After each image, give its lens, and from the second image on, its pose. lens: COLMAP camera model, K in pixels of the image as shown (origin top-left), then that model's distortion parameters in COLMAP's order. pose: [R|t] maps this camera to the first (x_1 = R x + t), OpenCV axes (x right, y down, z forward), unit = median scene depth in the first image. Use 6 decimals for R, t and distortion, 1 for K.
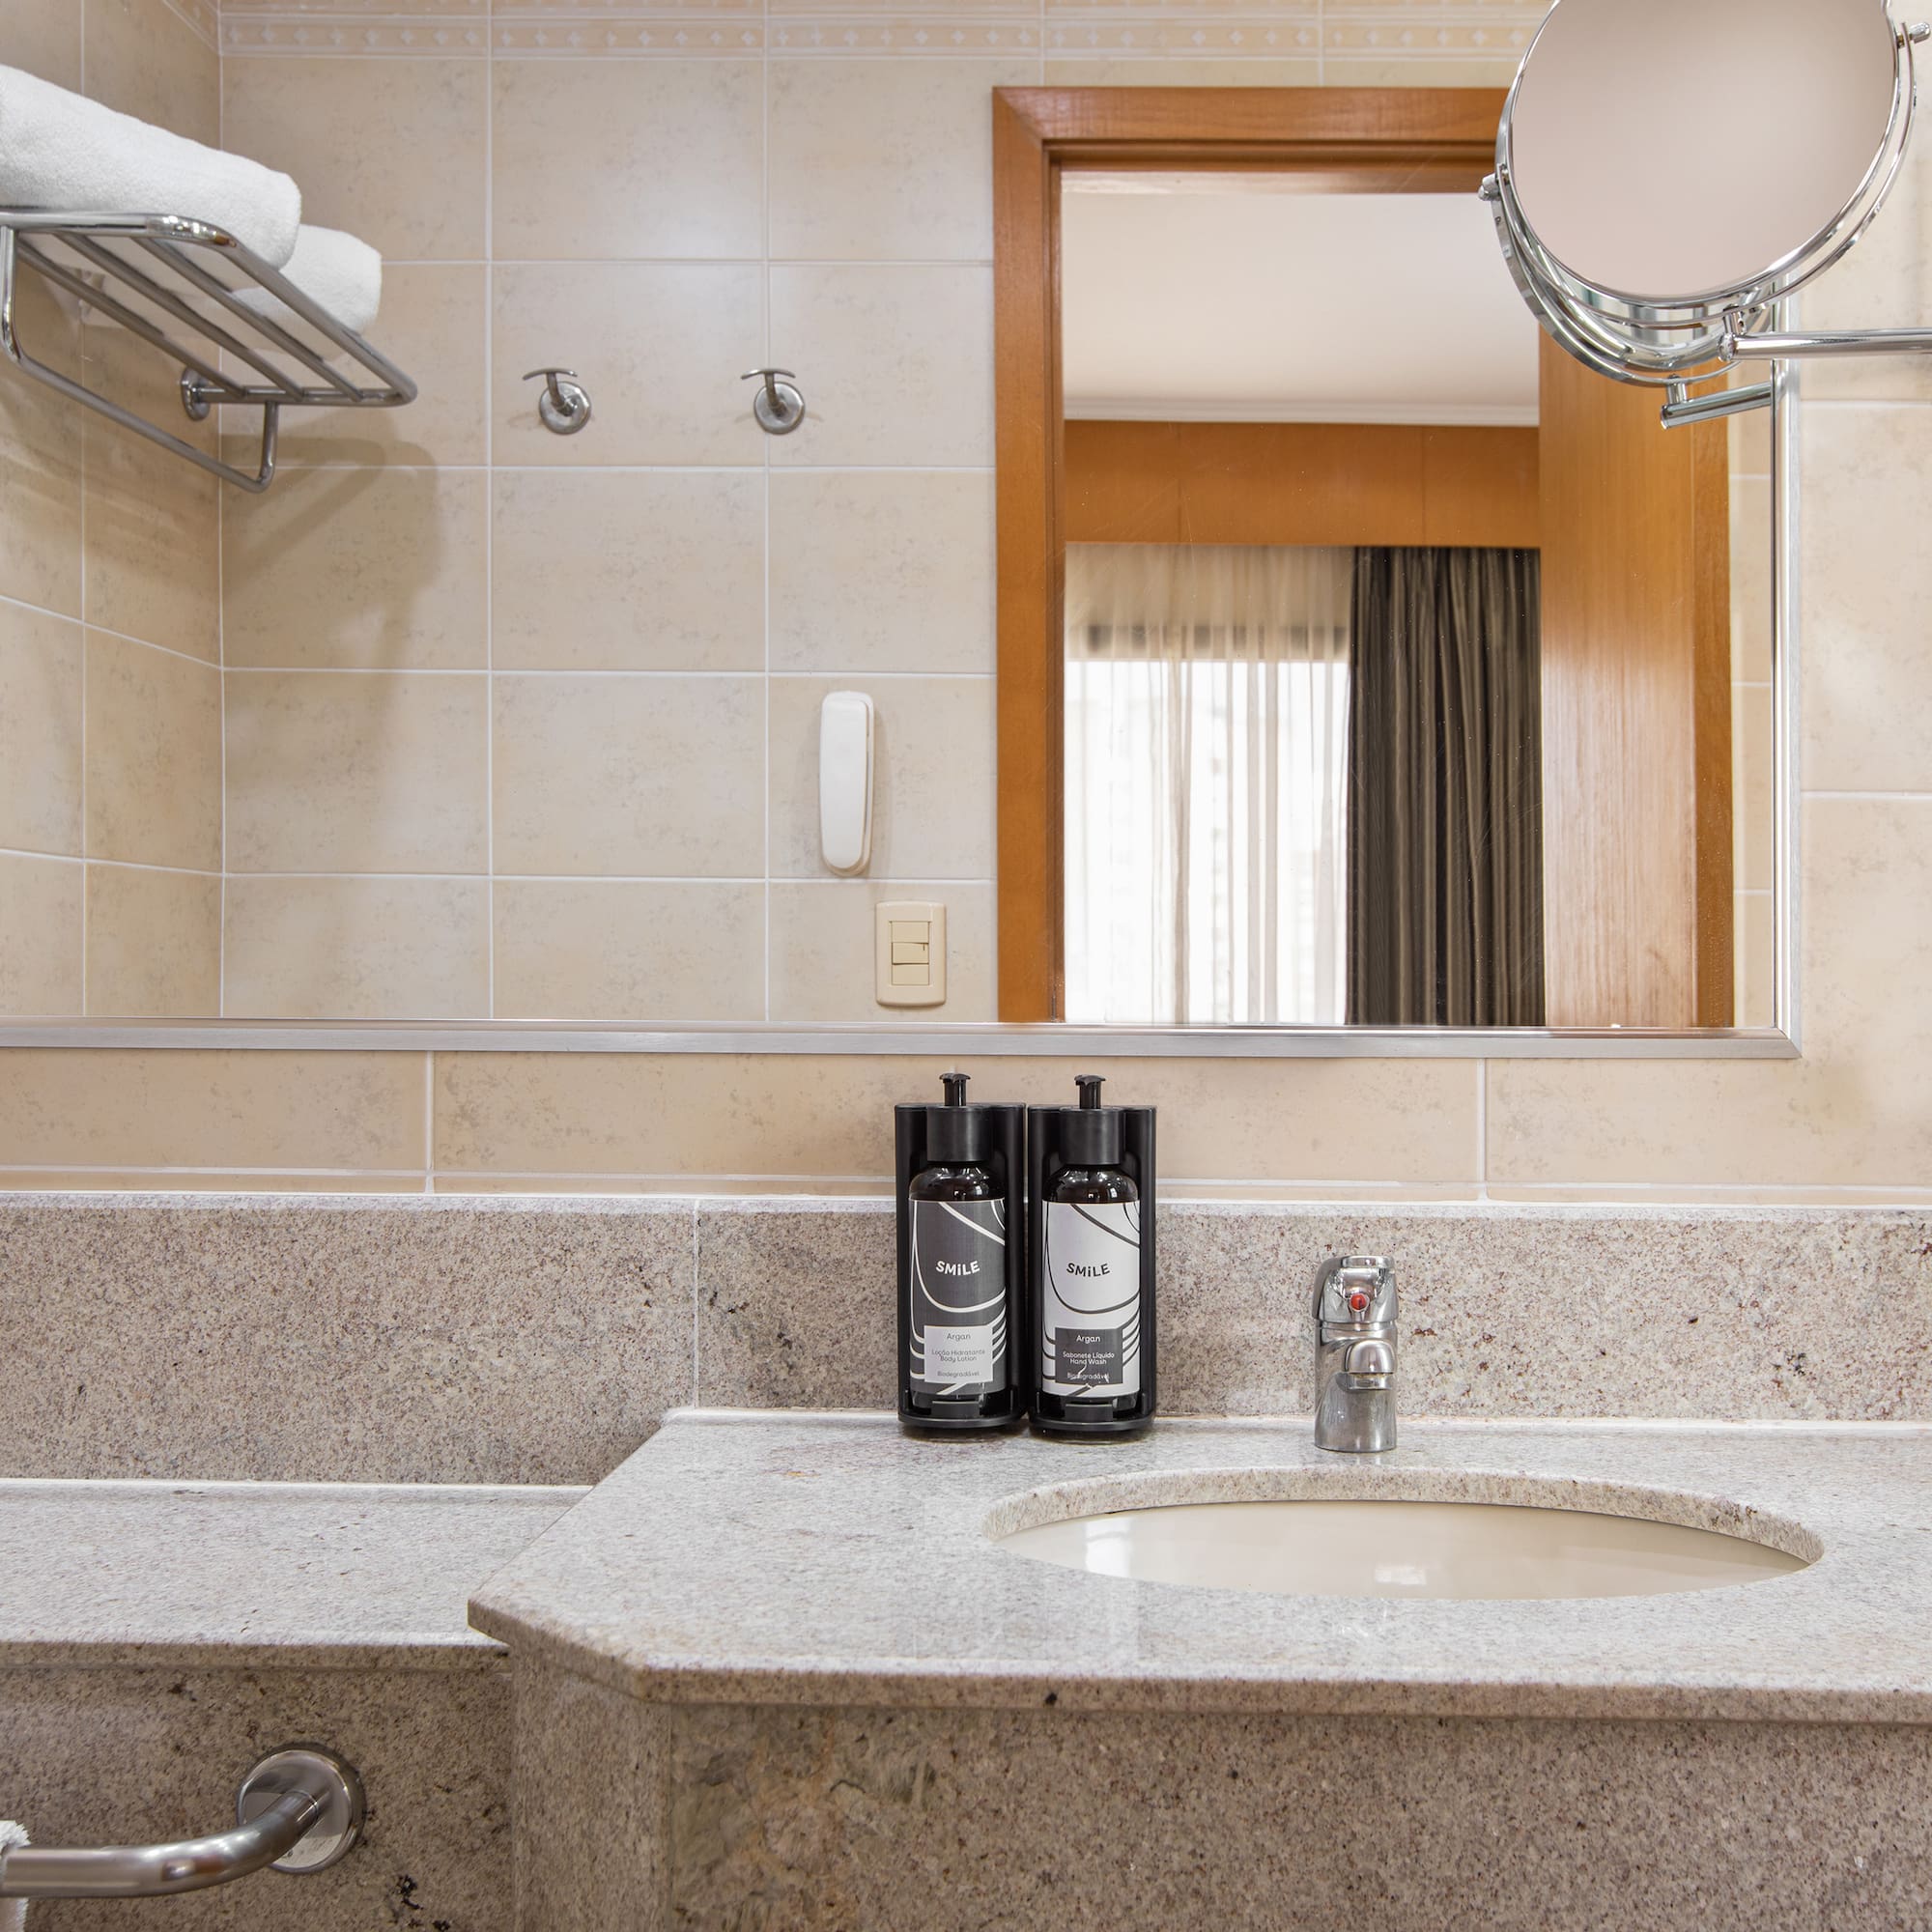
lens RADIAL K [[2148.8, 0, 954.1], [0, 2148.8, 959.2], [0, 0, 1]] dist [-0.003611, 0.000000]
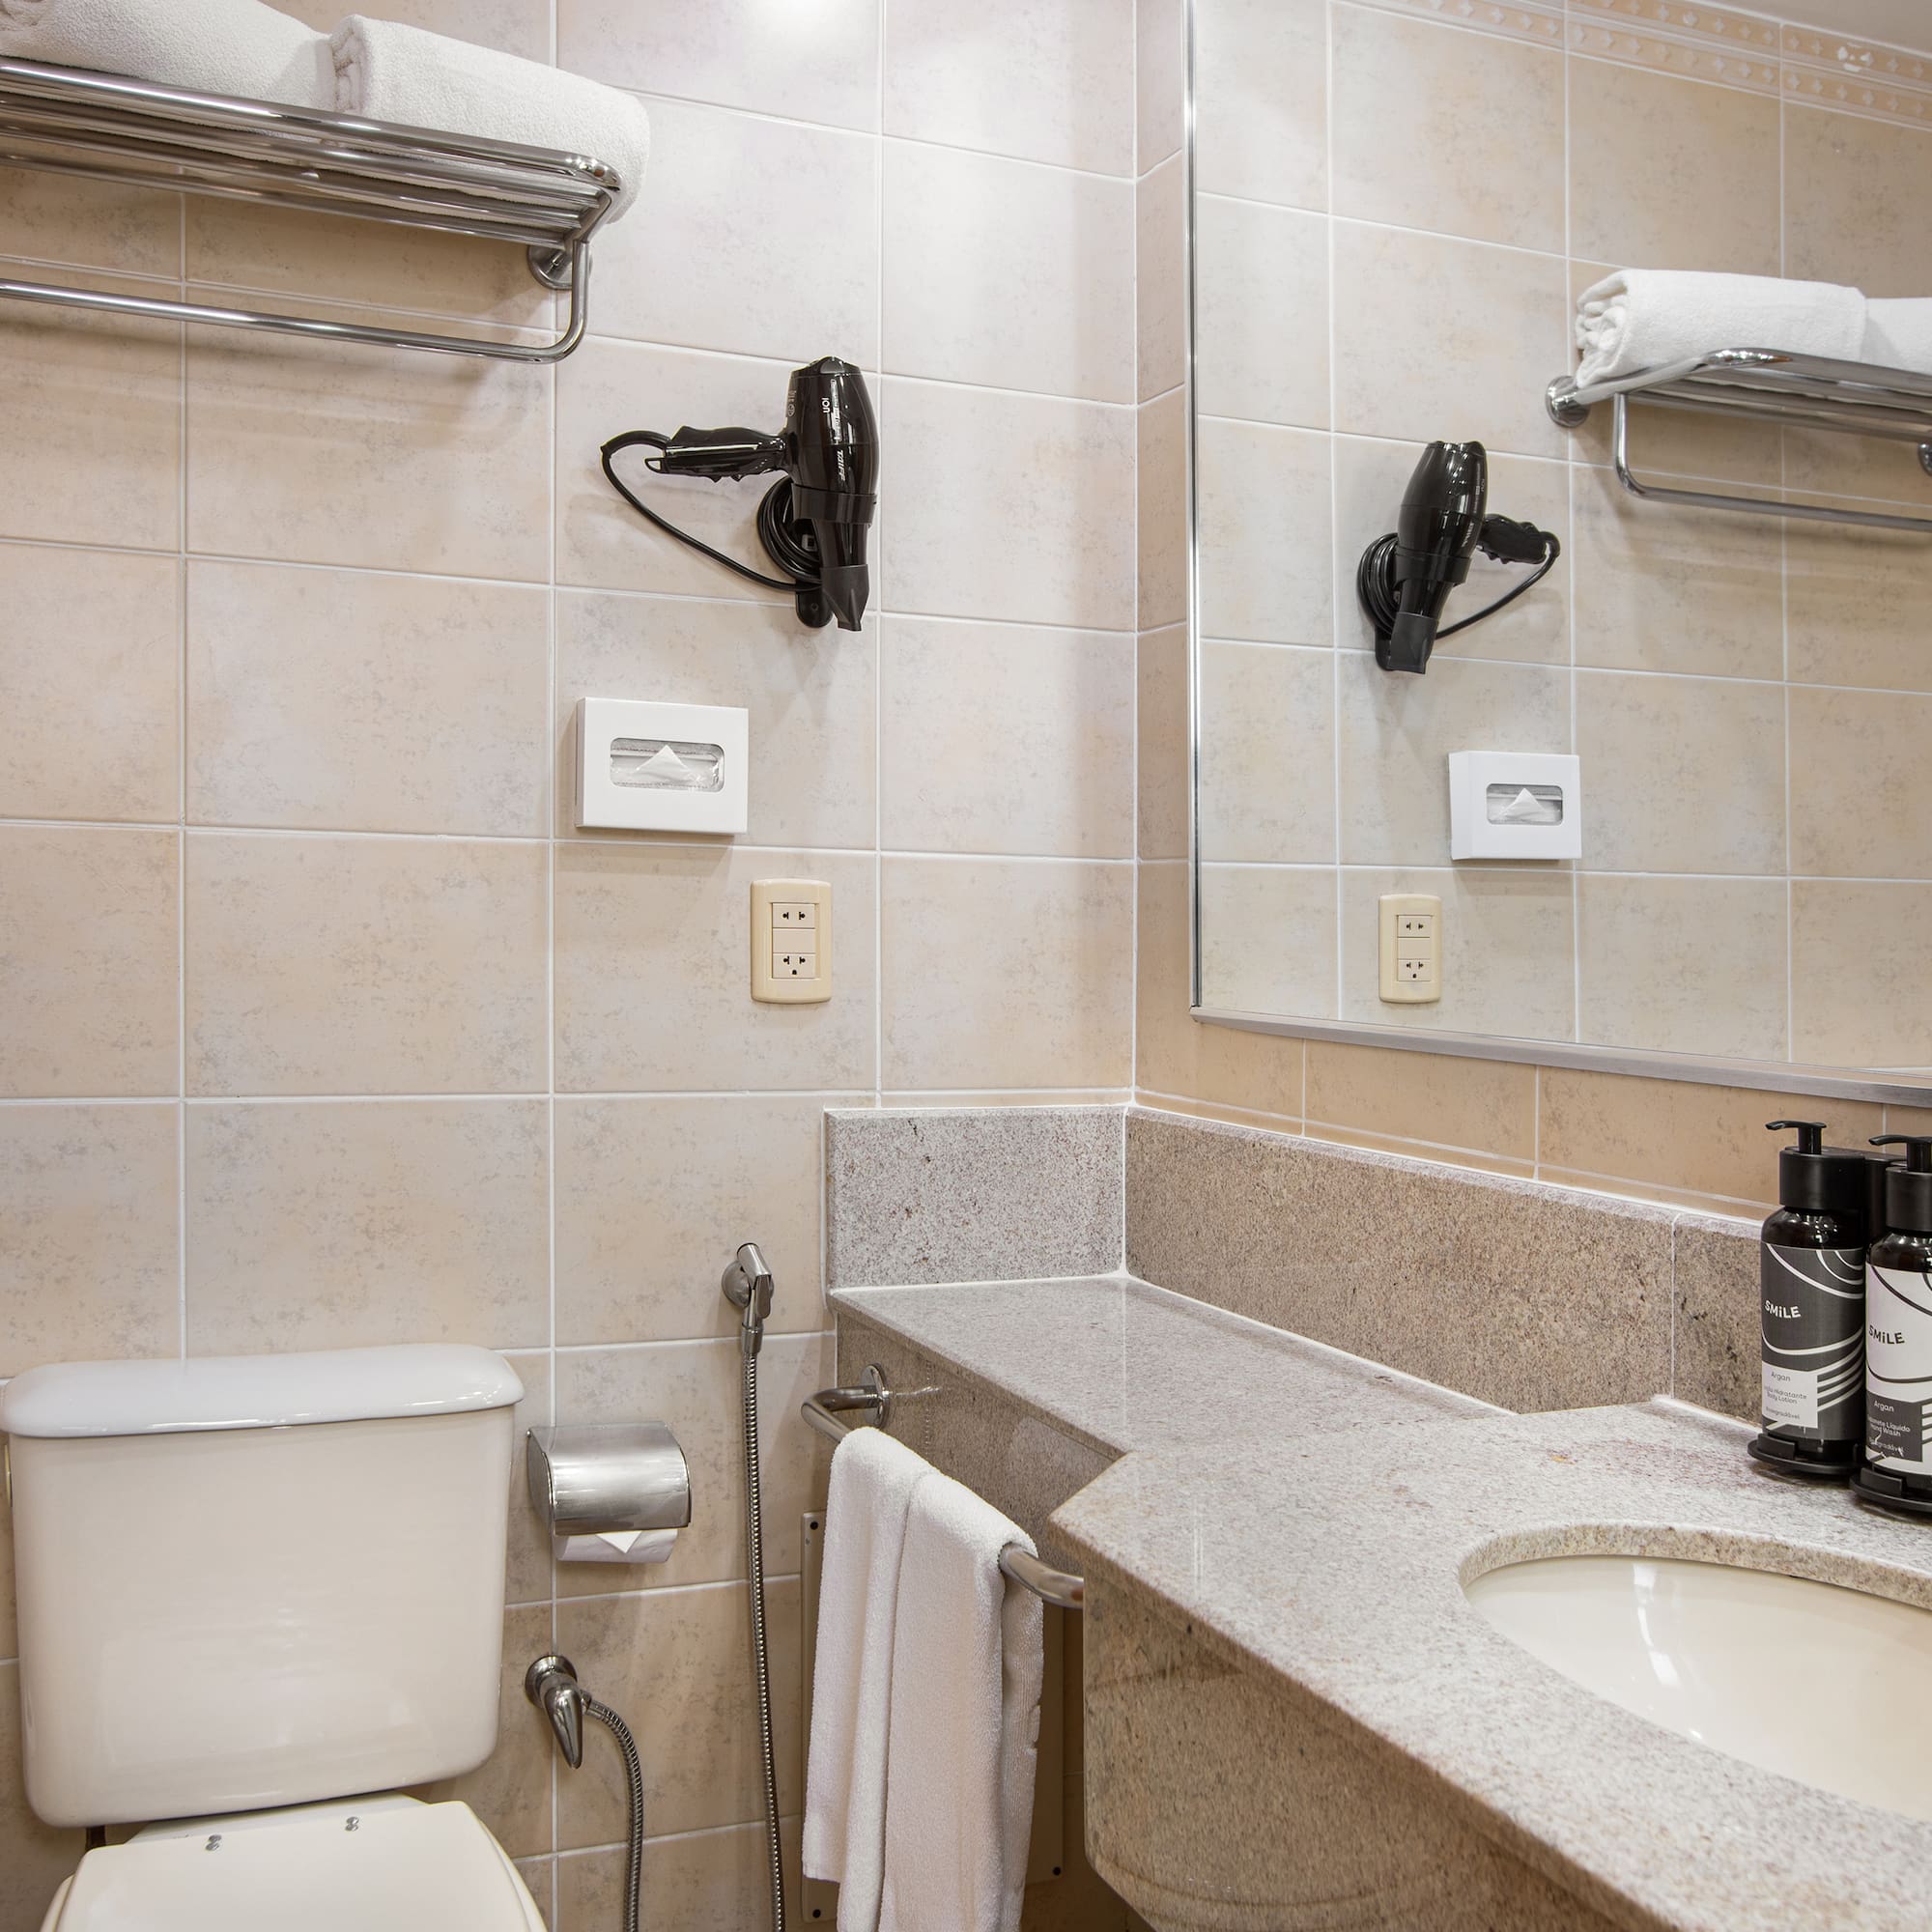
lens RADIAL K [[1798.6, 0, 956.9], [0, 1798.6, 953.4], [0, 0, 1]] dist [-0.000759, 0.000000]
pose [[0.485804, 0.008016, -0.874031, 0.554445], [0.003224, 0.999935, 0.010962, -0.037194], [0.874062, -0.008143, 0.485747, 0.235967]]
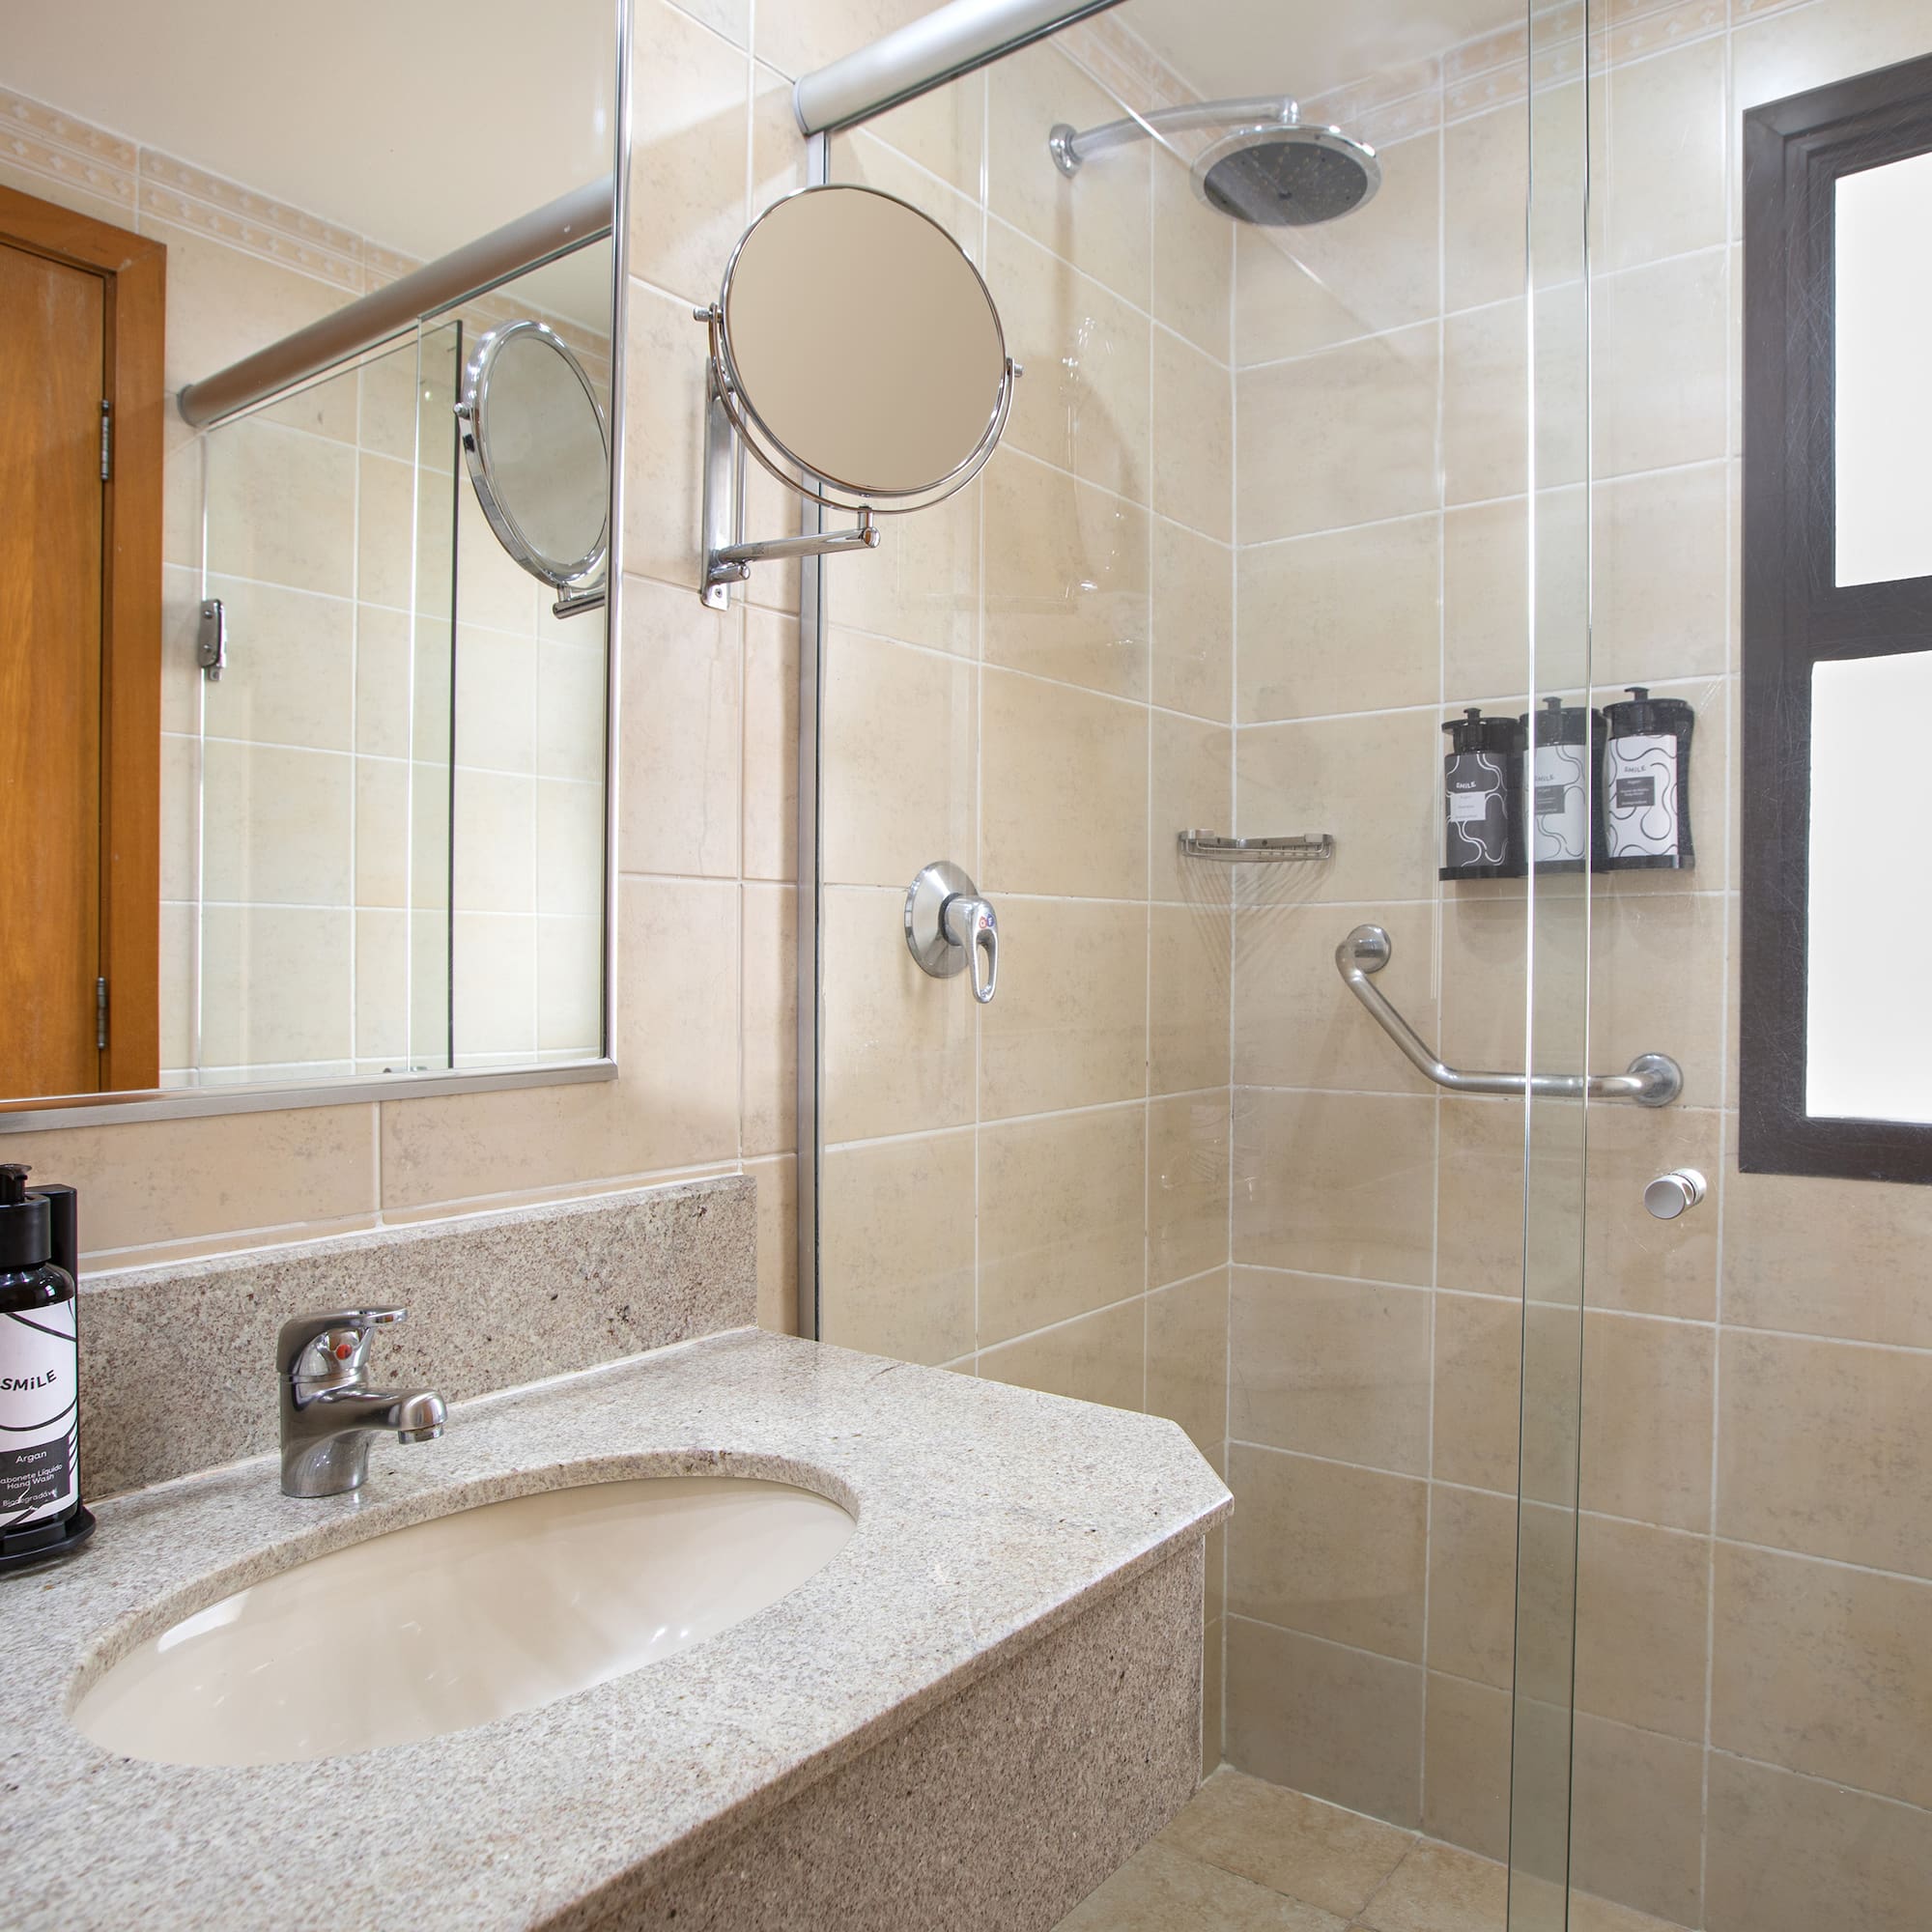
lens RADIAL K [[1441.6, 0, 1001.5], [0, 1441.6, 975.1], [0, 0, 1]] dist [-0.047284, 0.018345]
pose [[0.541645, -0.023564, 0.840277, -0.204258], [-0.007460, 0.999433, 0.032836, -0.046405], [-0.840574, -0.024053, 0.541162, 0.335422]]
